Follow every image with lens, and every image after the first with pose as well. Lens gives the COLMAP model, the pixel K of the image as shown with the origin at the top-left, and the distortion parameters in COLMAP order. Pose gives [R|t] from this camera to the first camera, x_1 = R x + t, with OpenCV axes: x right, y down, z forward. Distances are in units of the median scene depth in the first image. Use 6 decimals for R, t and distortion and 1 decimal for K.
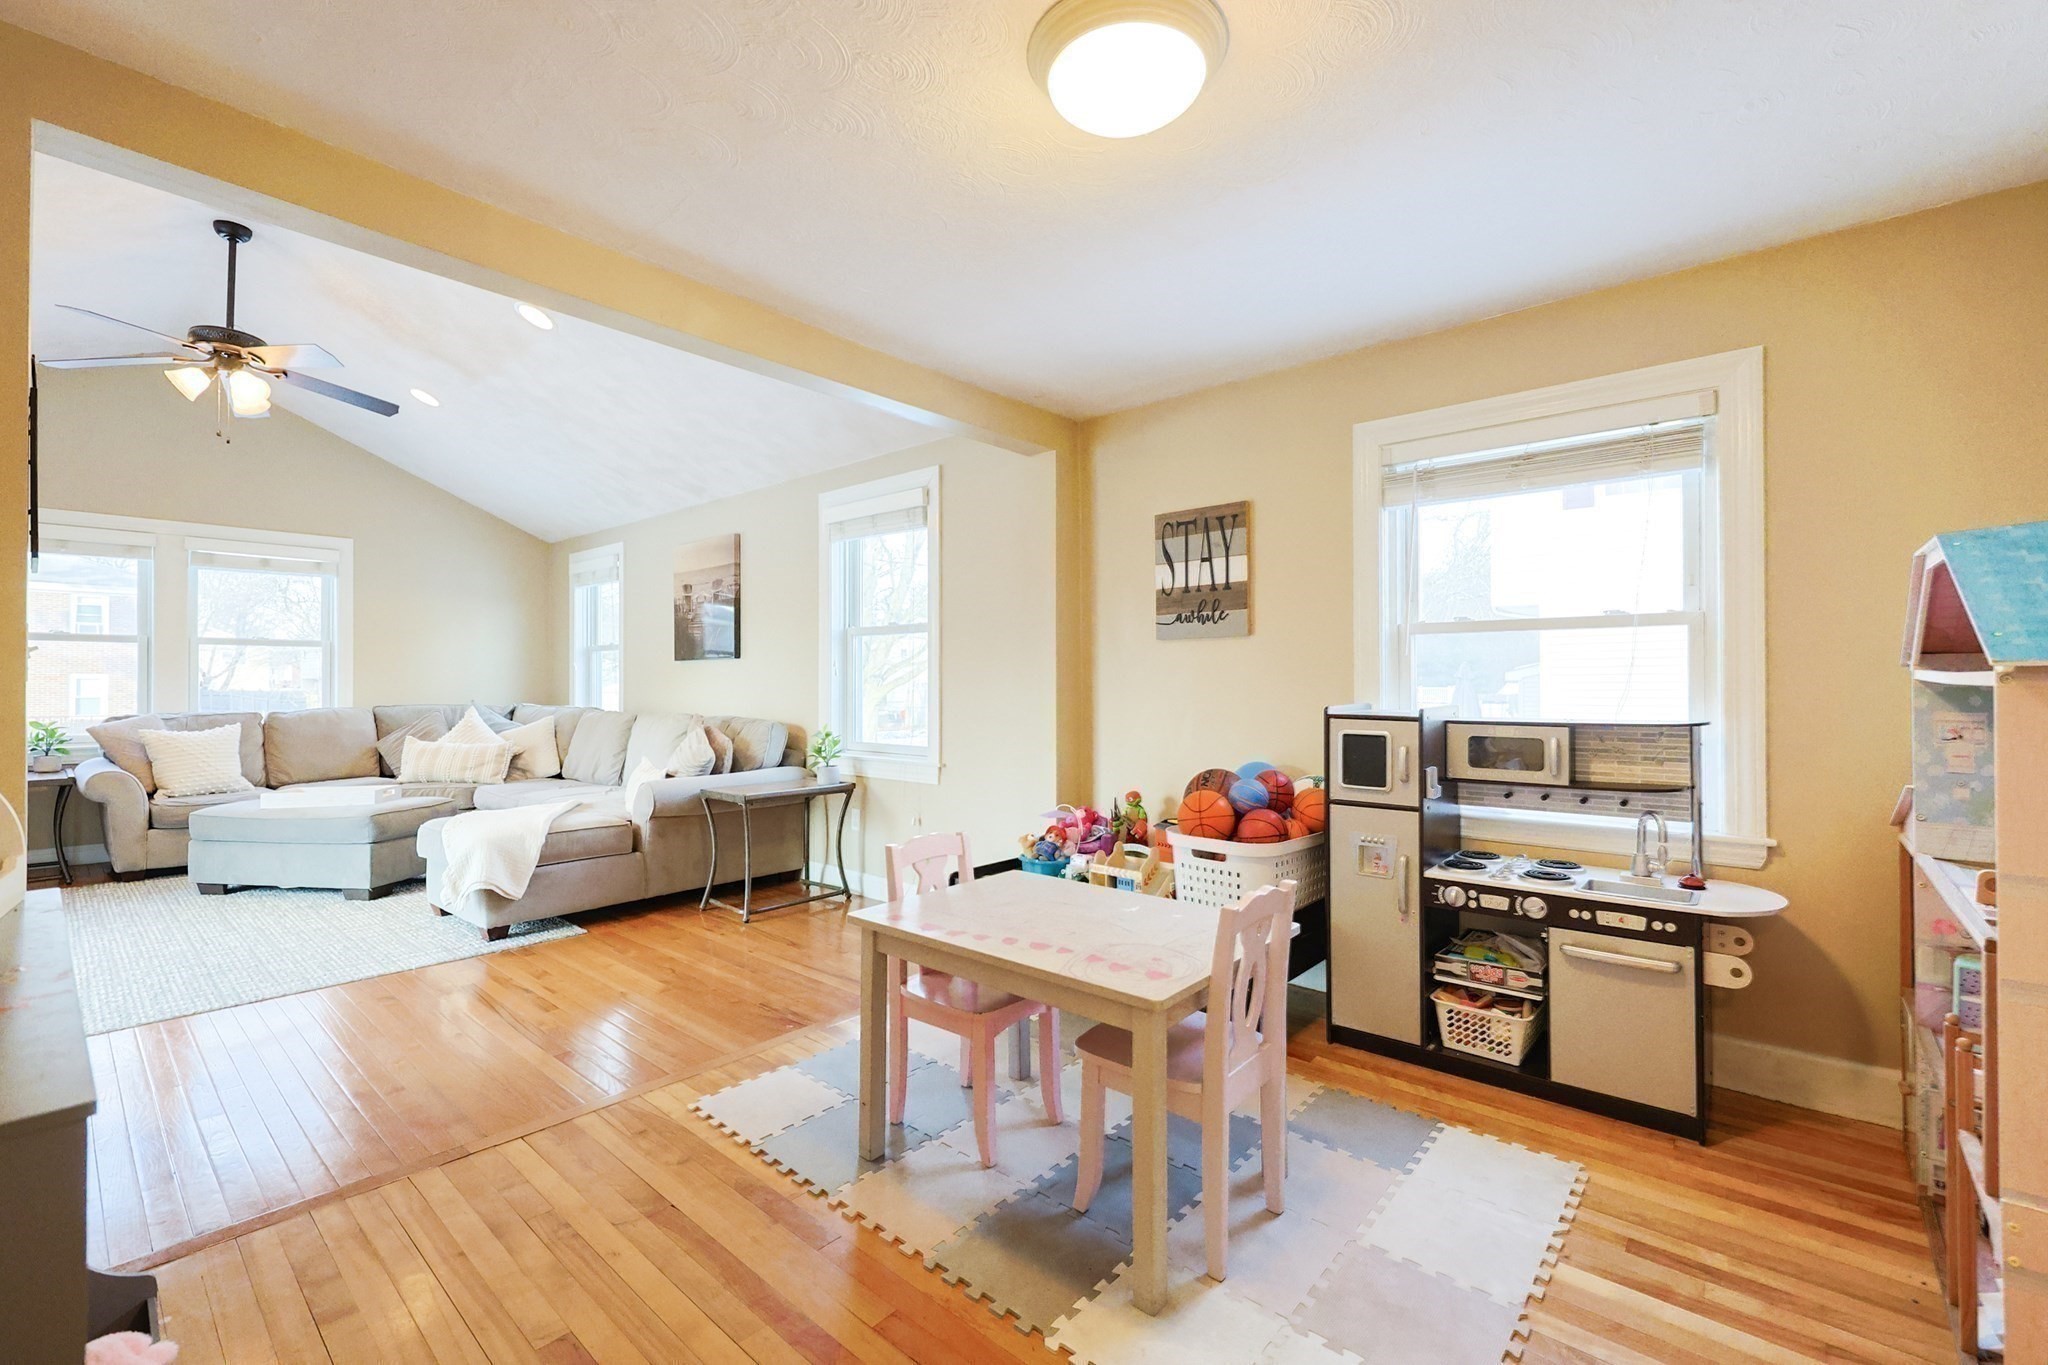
lens RADIAL K [[887.1, 0, 1025.7], [0, 887.1, 678.3], [0, 0, 1]] dist [0.008818, -0.003065]
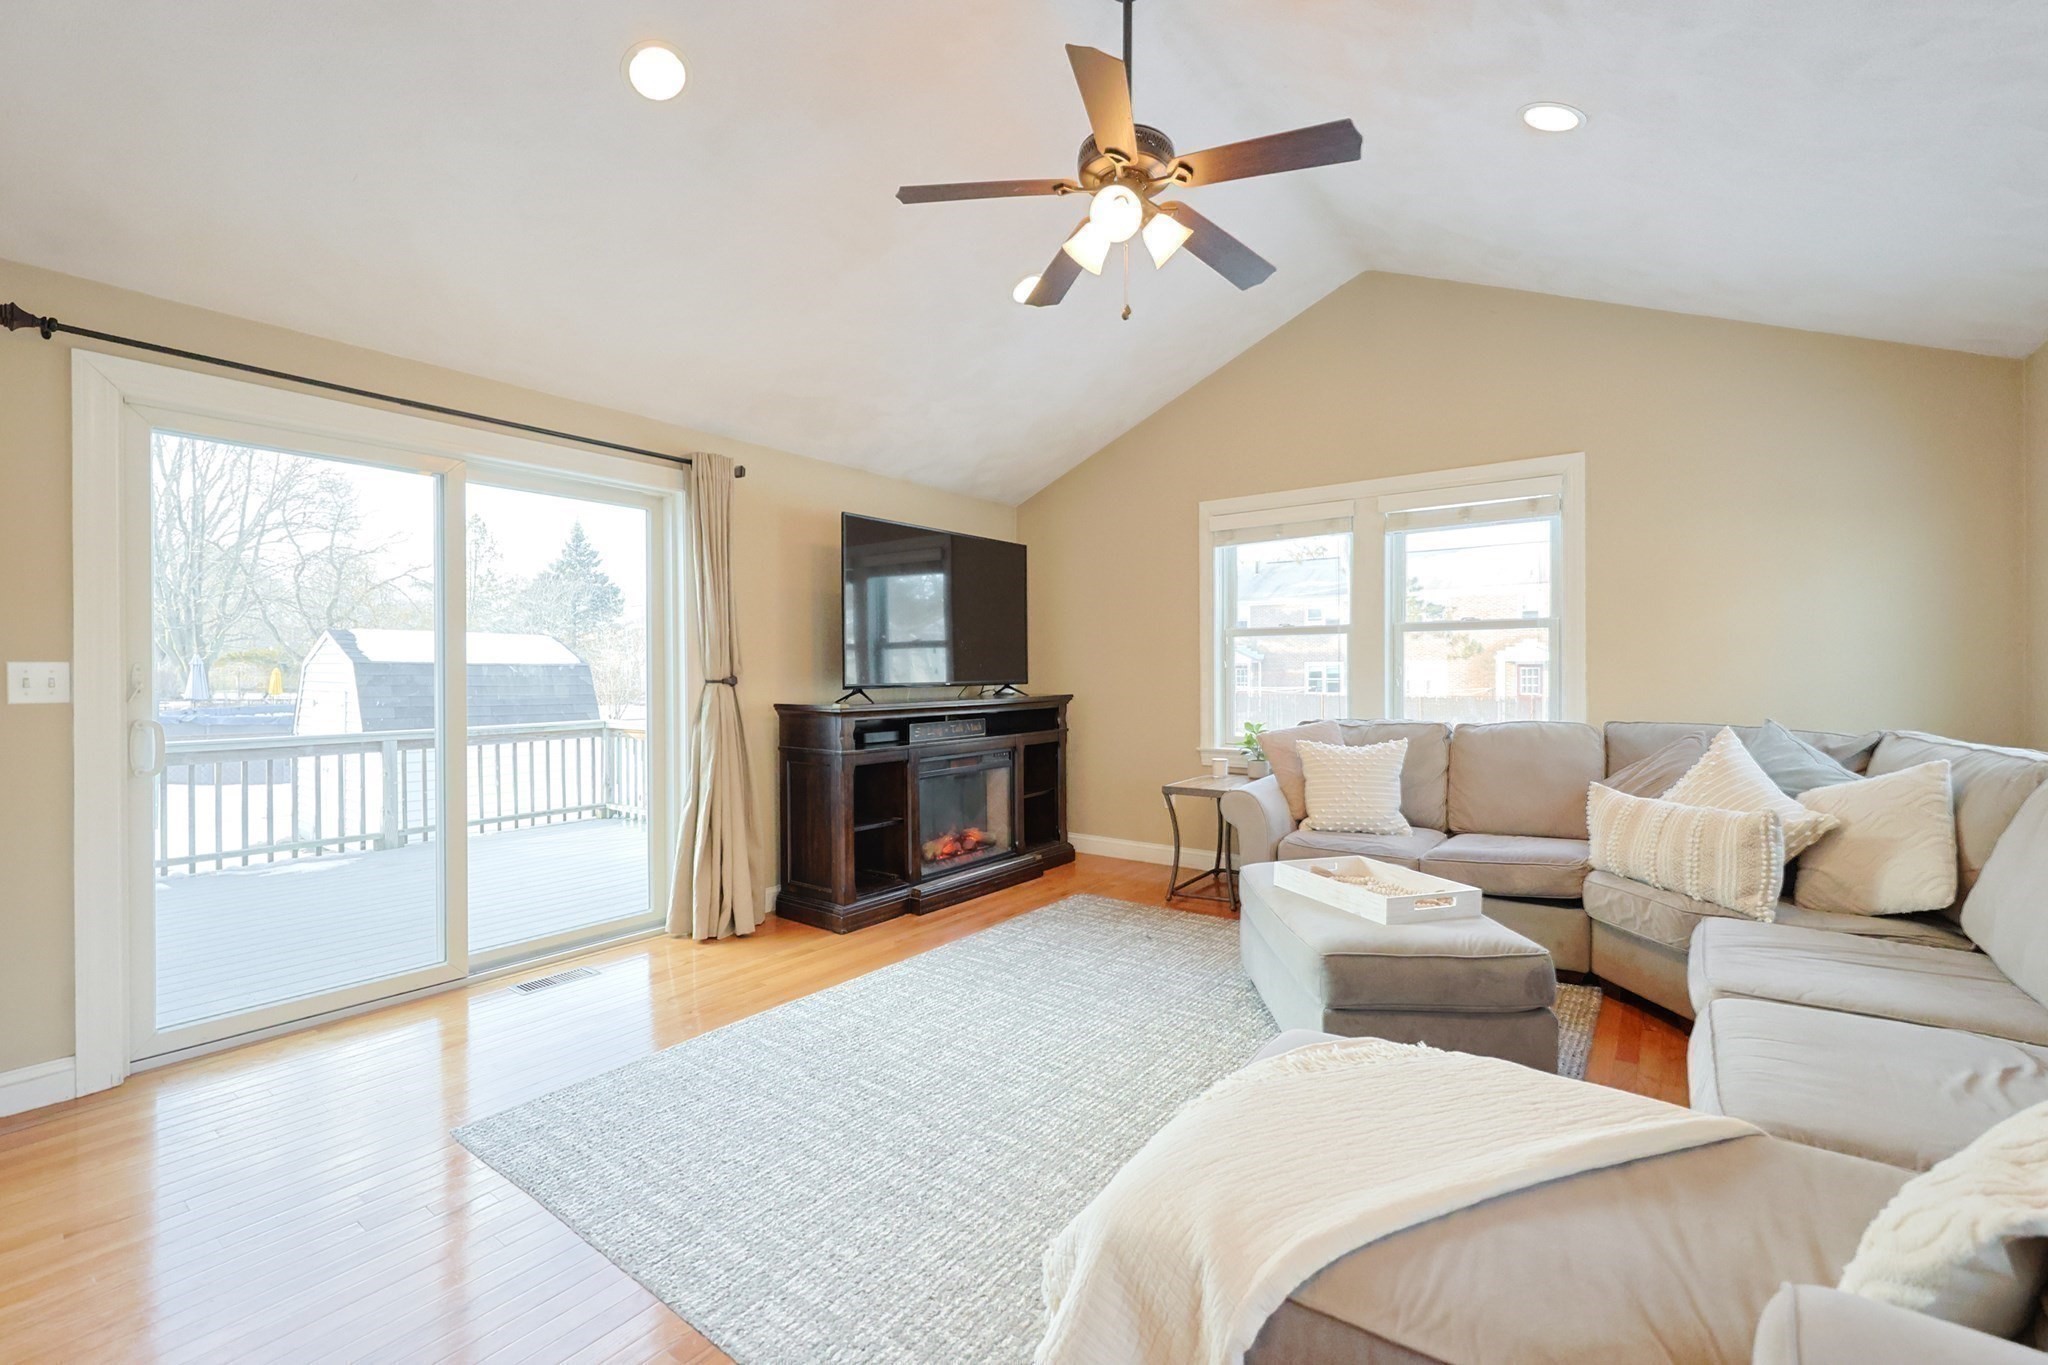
lens RADIAL K [[887.1, 0, 1020.2], [0, 887.1, 676.0], [0, 0, 1]] dist [0.008818, -0.003065]
pose [[0.079226, 0.005619, -0.996841, -0.188651], [0.008068, 0.999948, 0.006278, -0.007550], [0.996824, -0.008540, 0.079176, 0.636743]]
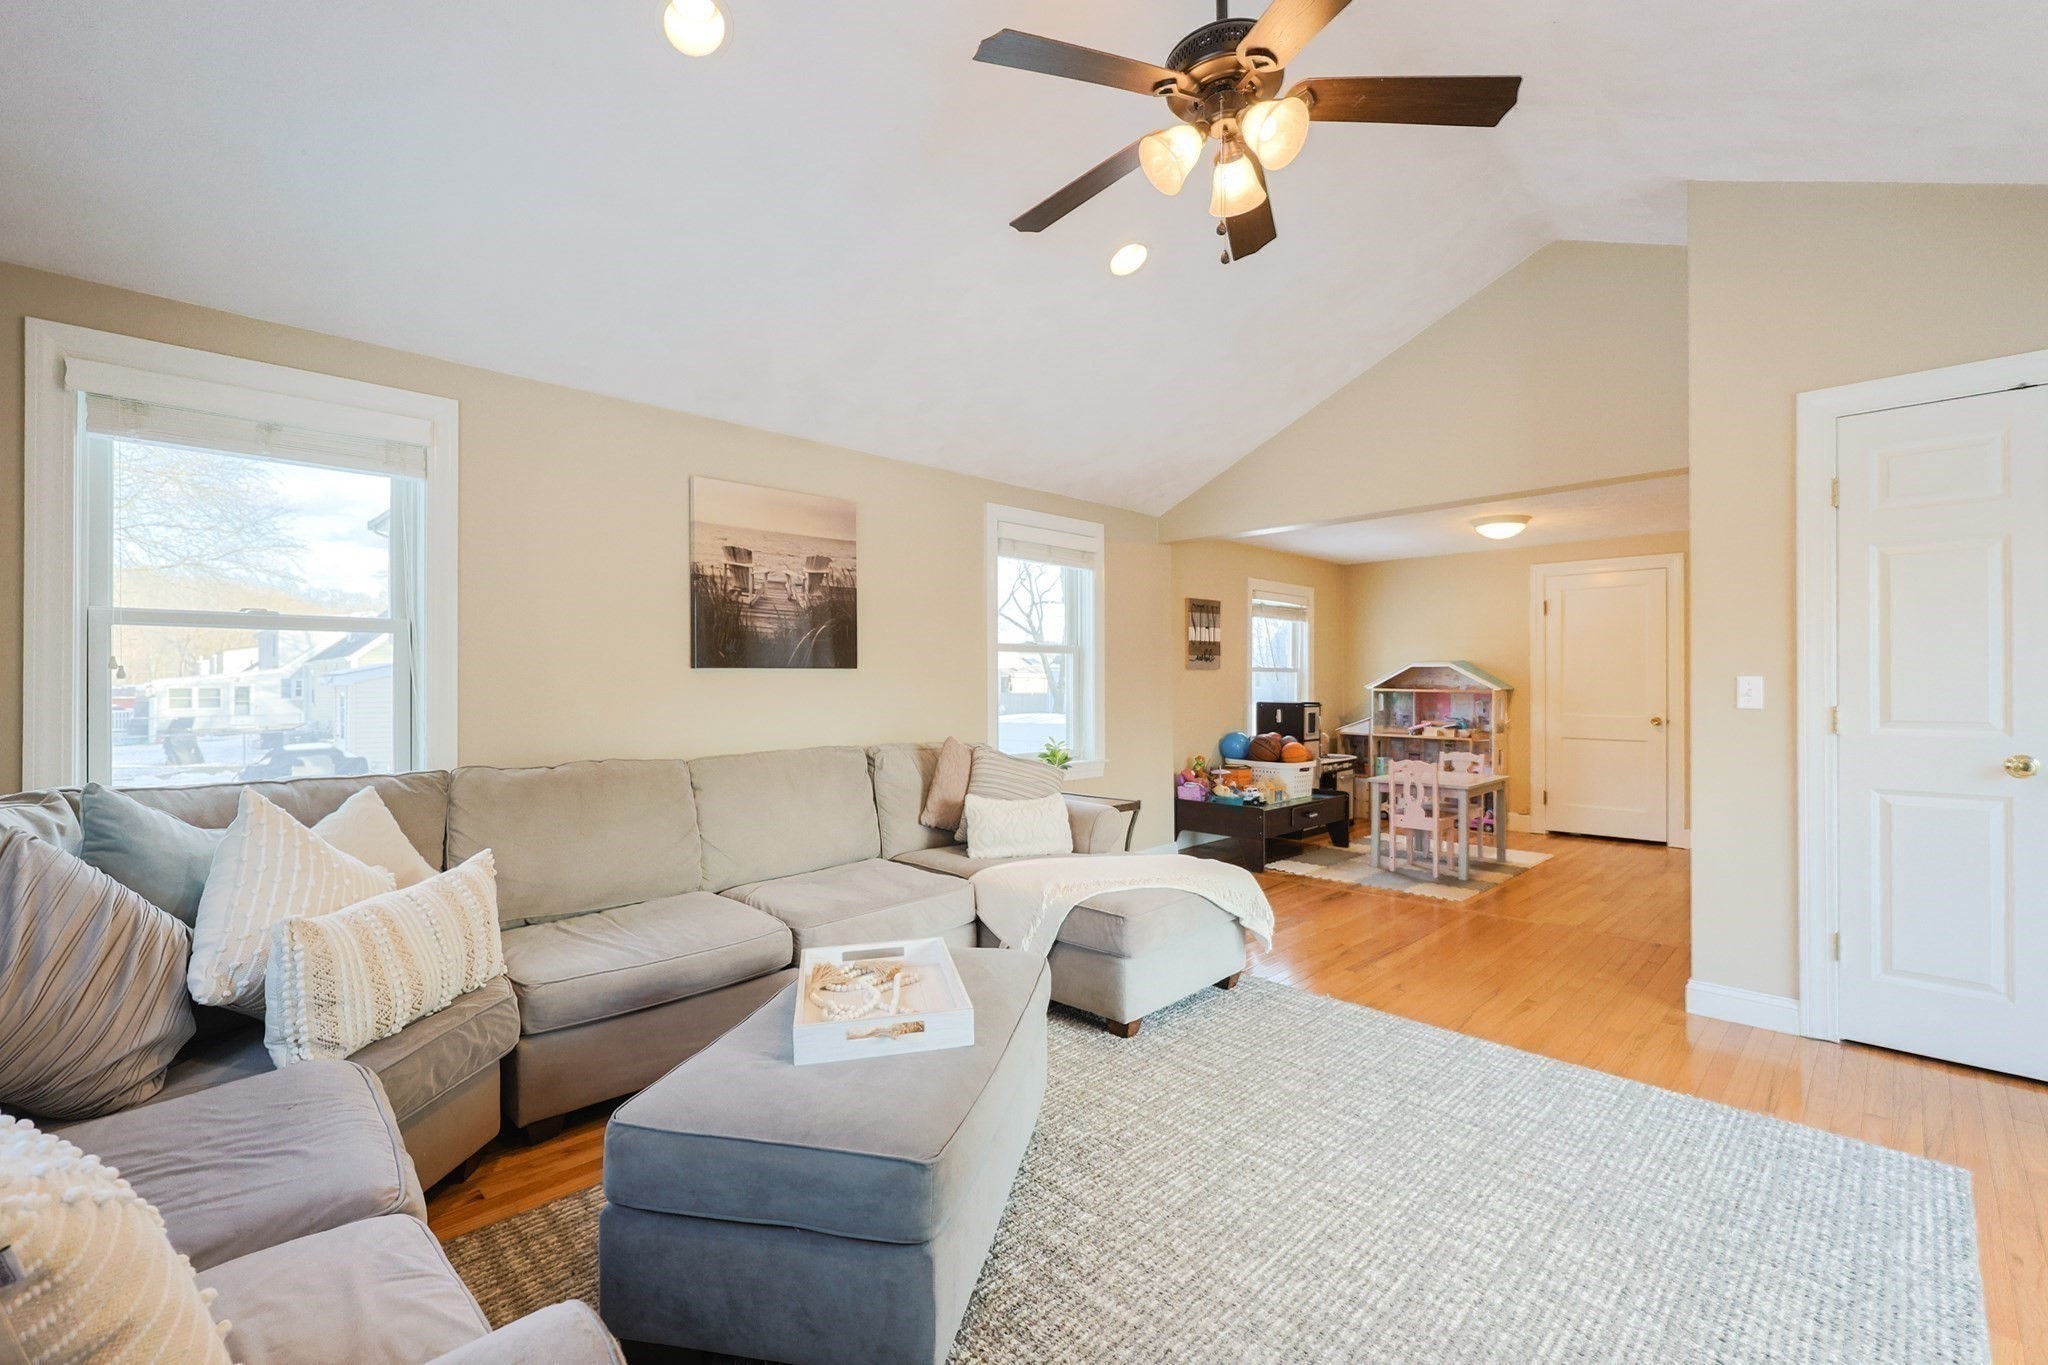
lens RADIAL K [[887.1, 0, 1028.8], [0, 887.1, 669.0], [0, 0, 1]] dist [0.008818, -0.003065]
pose [[0.045375, 0.018328, 0.998802, -1.036078], [0.001297, 0.999830, -0.018406, -0.007861], [-0.998969, 0.002131, 0.045343, 0.794918]]
